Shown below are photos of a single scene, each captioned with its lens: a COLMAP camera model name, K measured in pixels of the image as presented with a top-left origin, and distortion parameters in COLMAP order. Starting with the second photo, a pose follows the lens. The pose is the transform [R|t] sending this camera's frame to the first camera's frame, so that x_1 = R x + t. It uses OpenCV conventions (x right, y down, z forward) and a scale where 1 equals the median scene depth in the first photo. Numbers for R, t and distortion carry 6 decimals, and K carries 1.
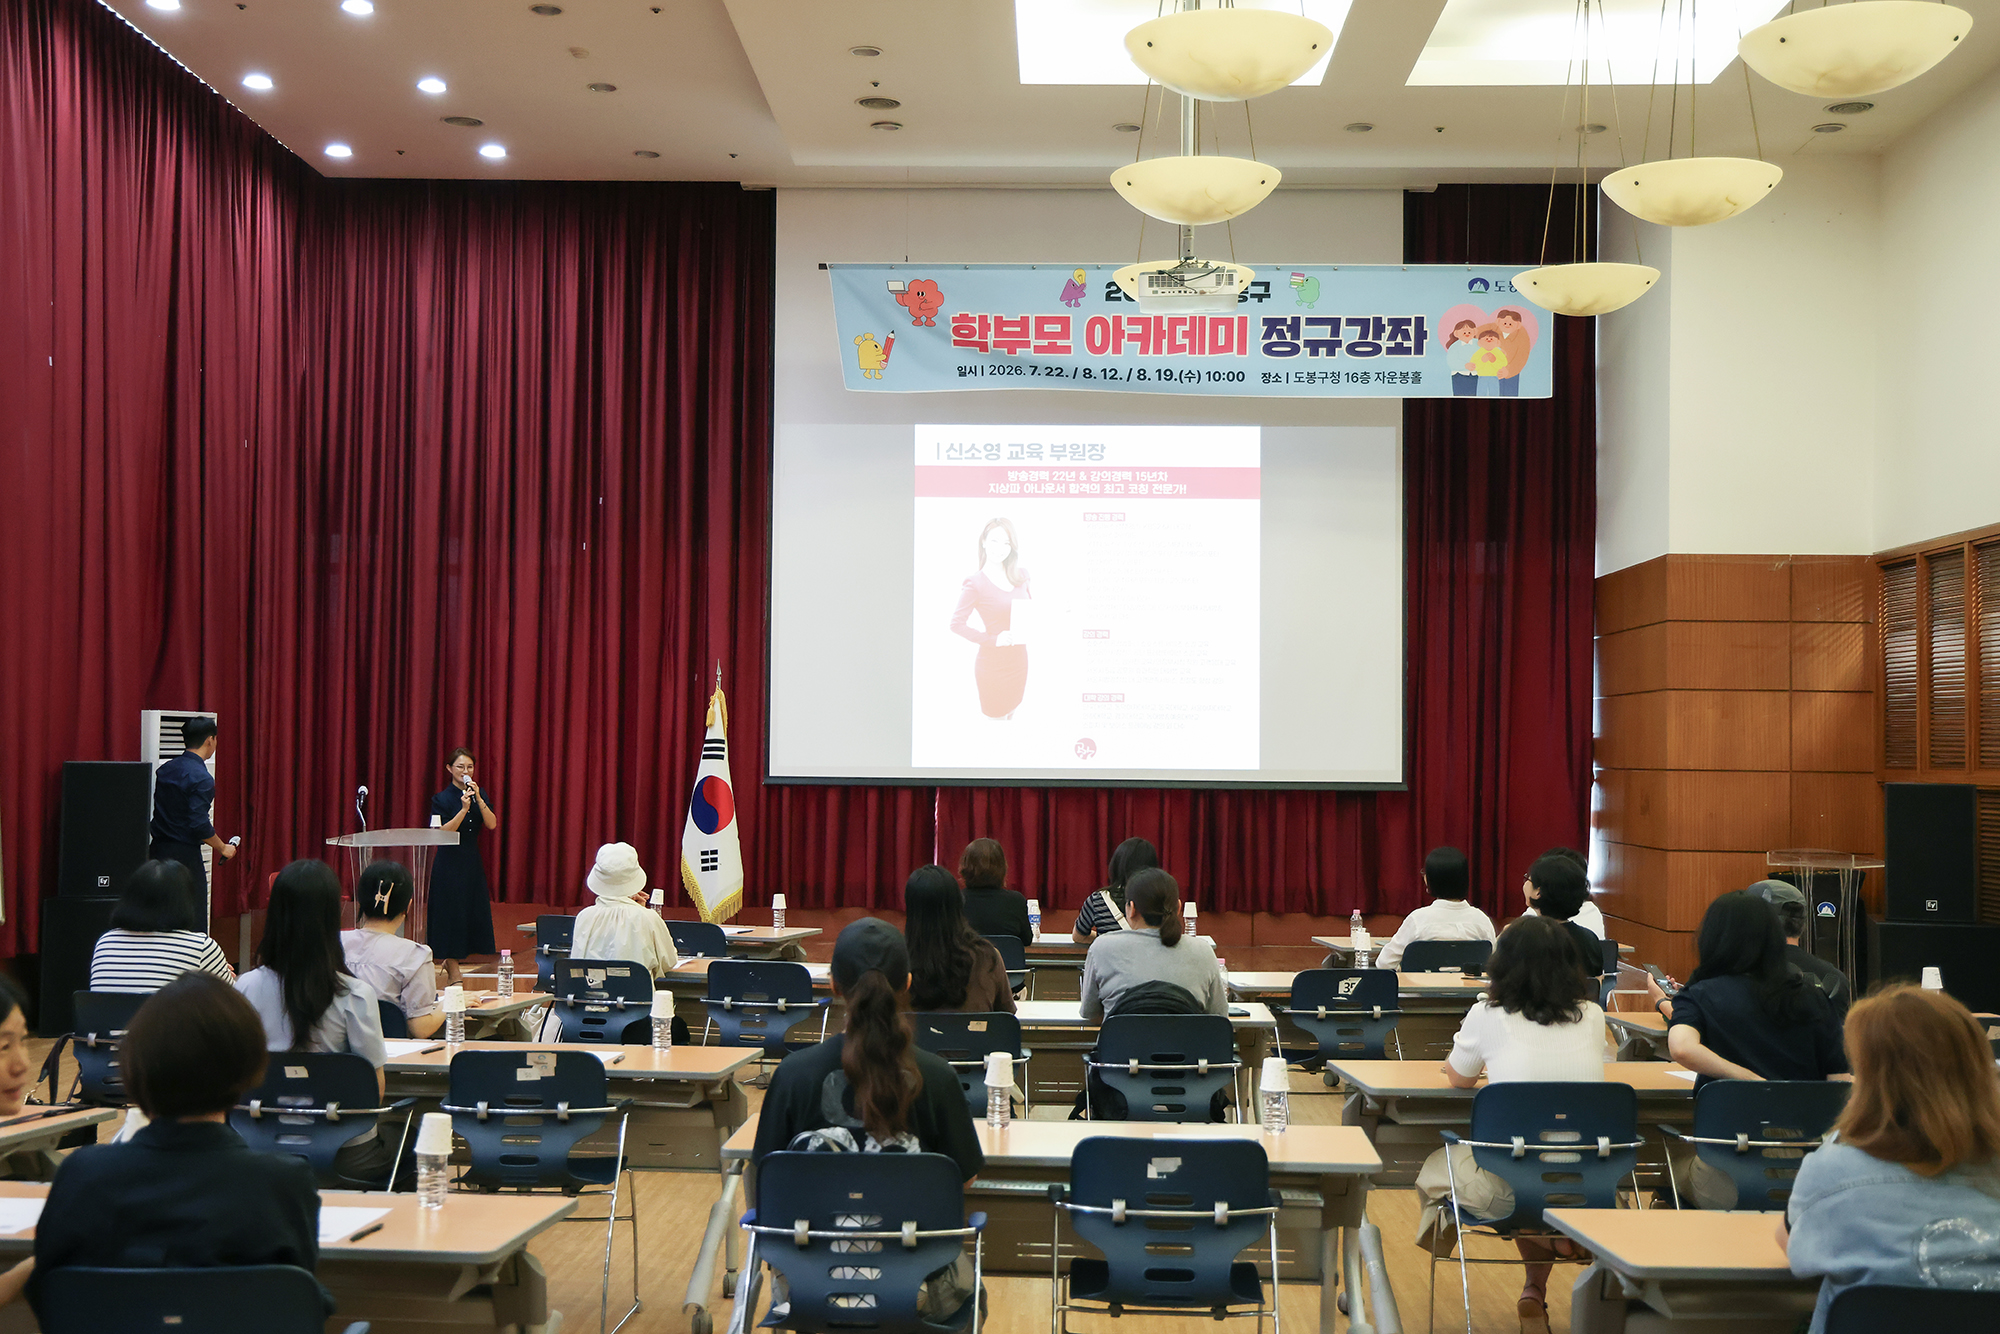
lens RADIAL K [[2296.6, 0, 980.3], [0, 2296.6, 669.6], [0, 0, 1]] dist [0.147106, 0.000000]
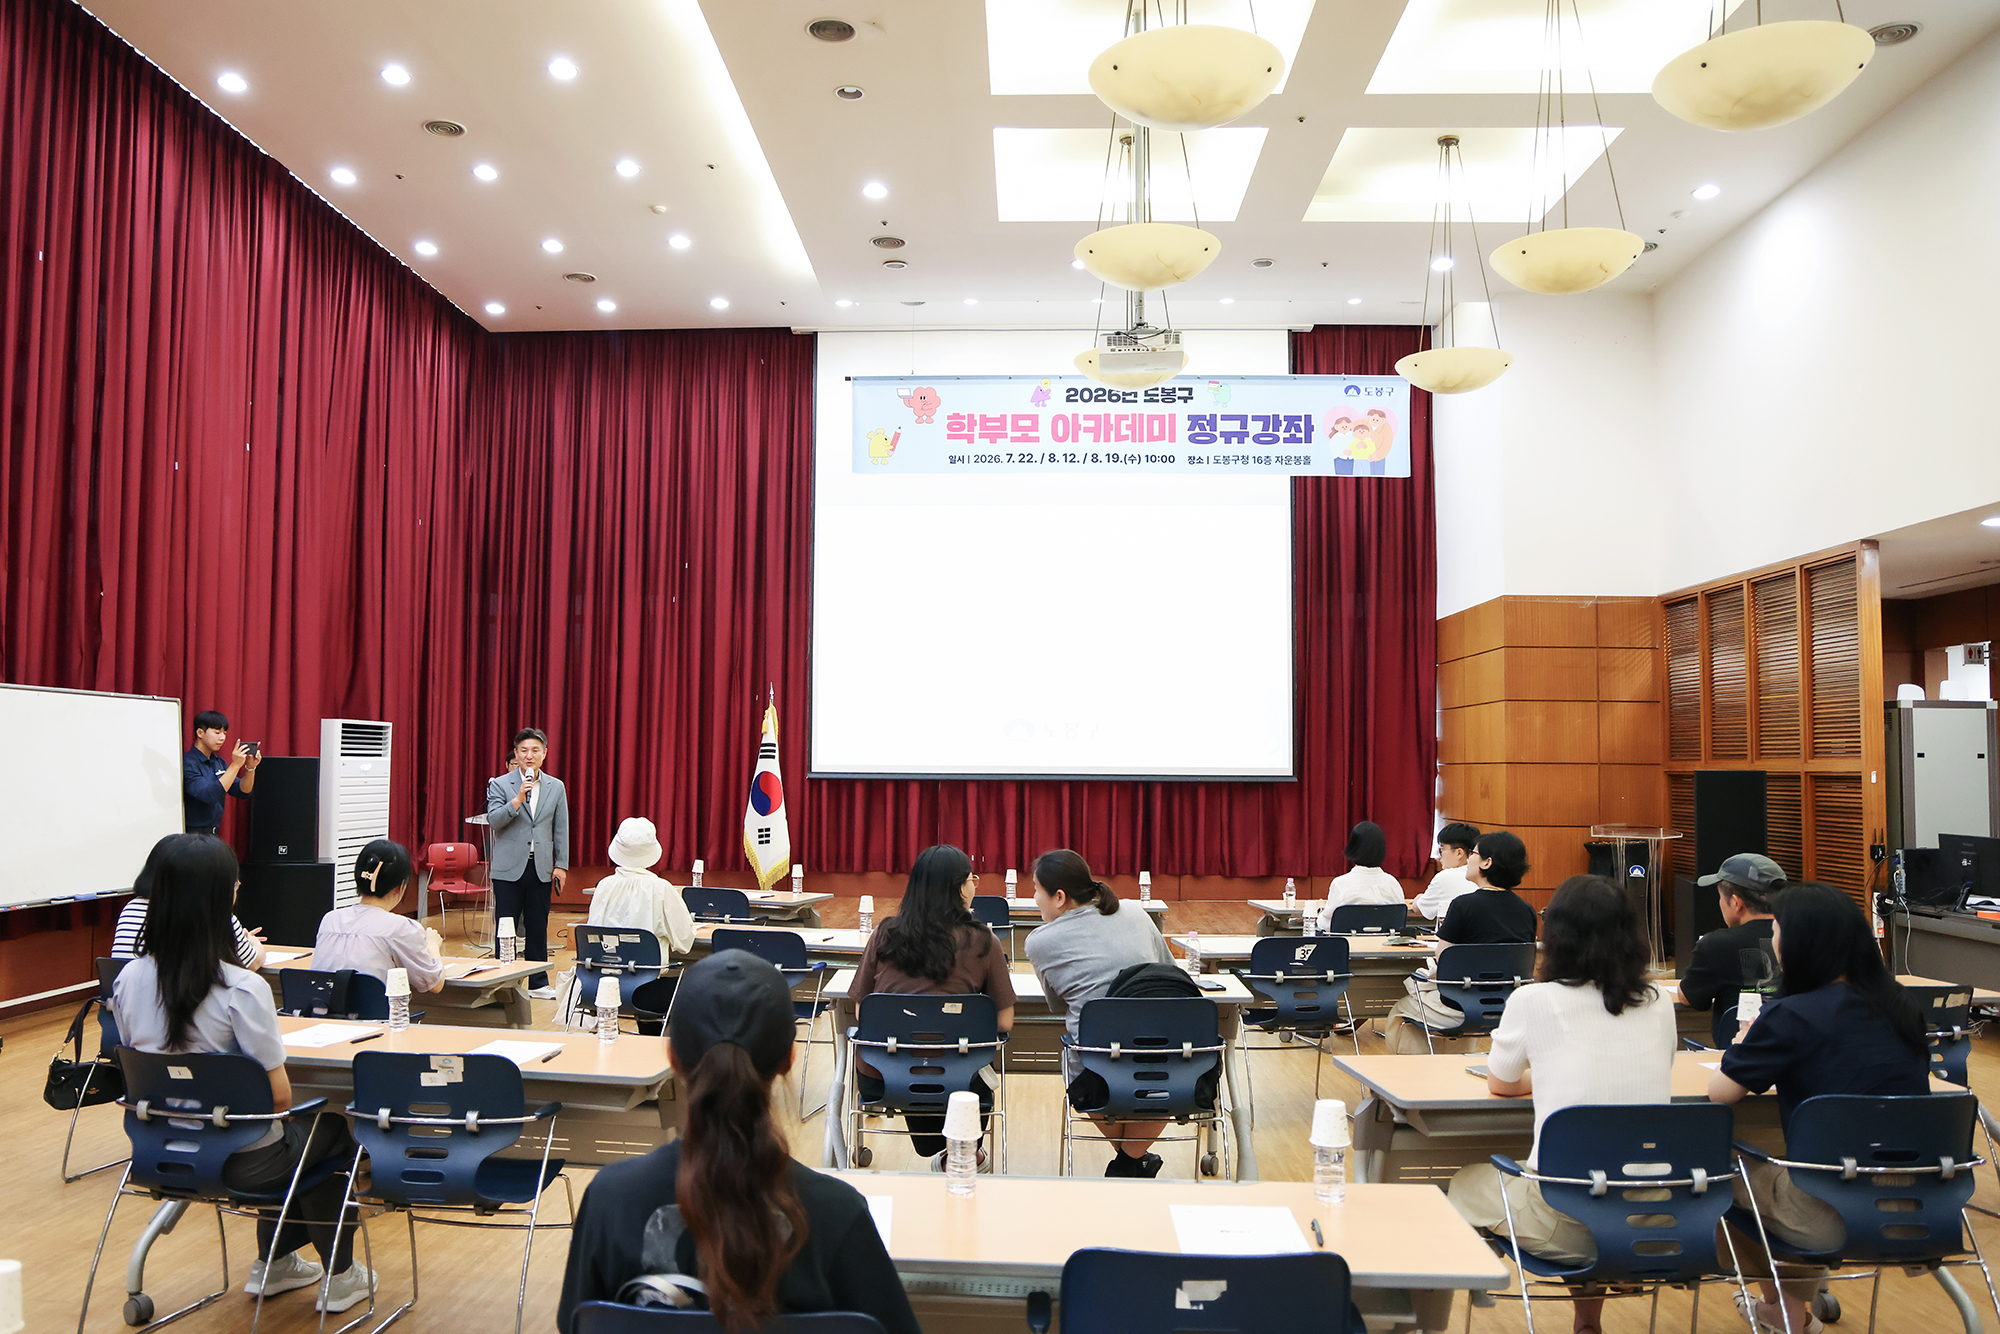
lens RADIAL K [[1377.7, 0, 947.0], [0, 1377.7, 691.3], [0, 0, 1]] dist [-0.002981, 0.003423]
pose [[0.999687, -0.003560, -0.024776, 0.006332], [0.003025, 0.999762, -0.021616, 0.018925], [0.024847, 0.021534, 0.999459, 0.231514]]
